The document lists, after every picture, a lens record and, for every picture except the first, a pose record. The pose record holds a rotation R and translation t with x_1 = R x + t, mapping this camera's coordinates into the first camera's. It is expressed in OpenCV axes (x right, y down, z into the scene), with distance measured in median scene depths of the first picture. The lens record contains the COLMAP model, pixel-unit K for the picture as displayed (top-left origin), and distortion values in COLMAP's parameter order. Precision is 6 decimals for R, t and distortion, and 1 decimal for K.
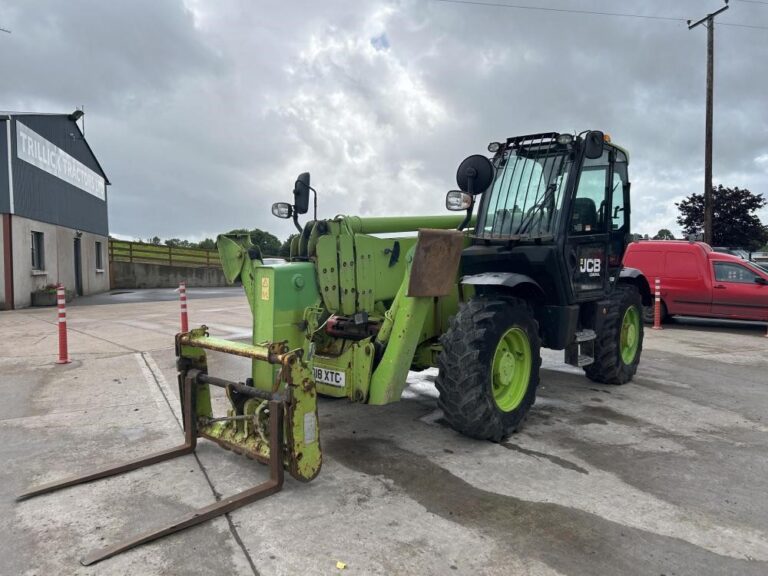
lens RADIAL K [[571.9, 0, 387.0], [0, 571.9, 287.0], [0, 0, 1]] dist [0.054137, -0.052837]
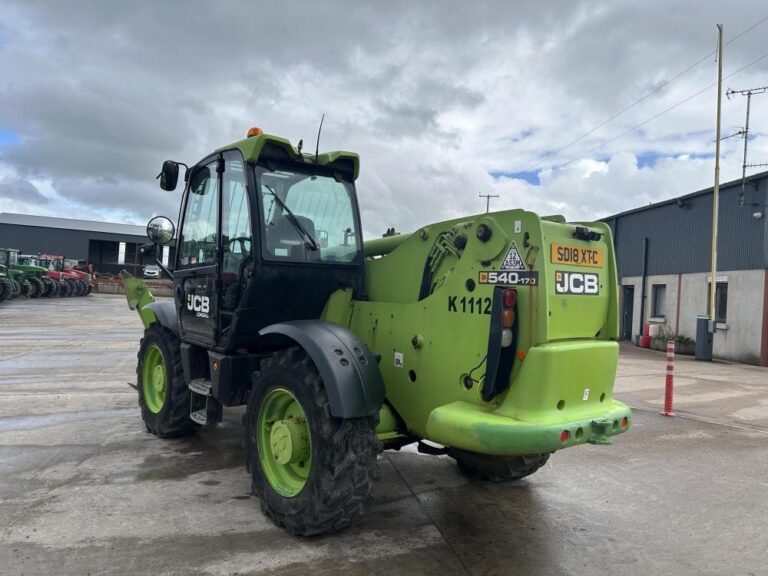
lens RADIAL K [[571.9, 0, 382.4], [0, 571.9, 285.2], [0, 0, 1]] dist [0.054137, -0.052837]
pose [[-0.170172, -0.014819, -0.985303, 1.286910], [-0.098878, 0.995097, 0.002111, -0.104365], [0.980441, 0.097784, -0.170803, 1.578214]]
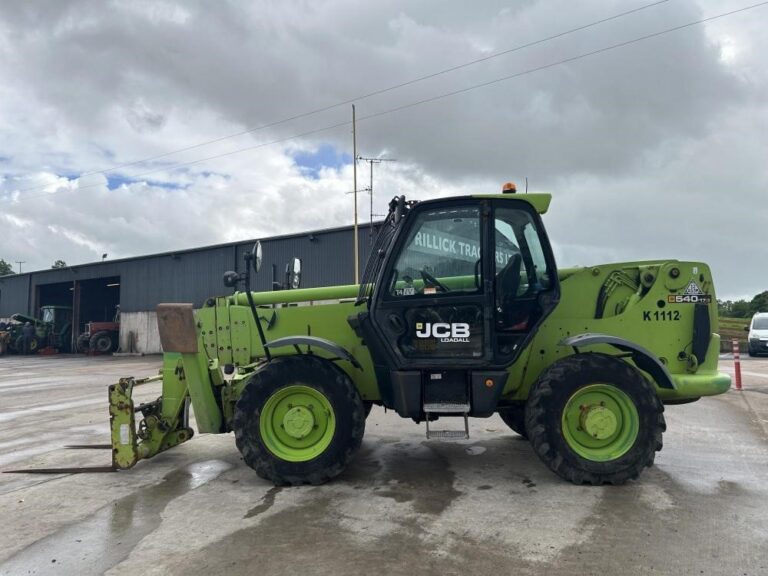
lens RADIAL K [[571.9, 0, 386.1], [0, 571.9, 287.0], [0, 0, 1]] dist [0.054137, -0.052837]
pose [[0.642485, -0.051266, -0.764582, 1.123296], [-0.030553, 0.995252, -0.092407, -0.021136], [0.765689, 0.082730, 0.637868, 0.372470]]
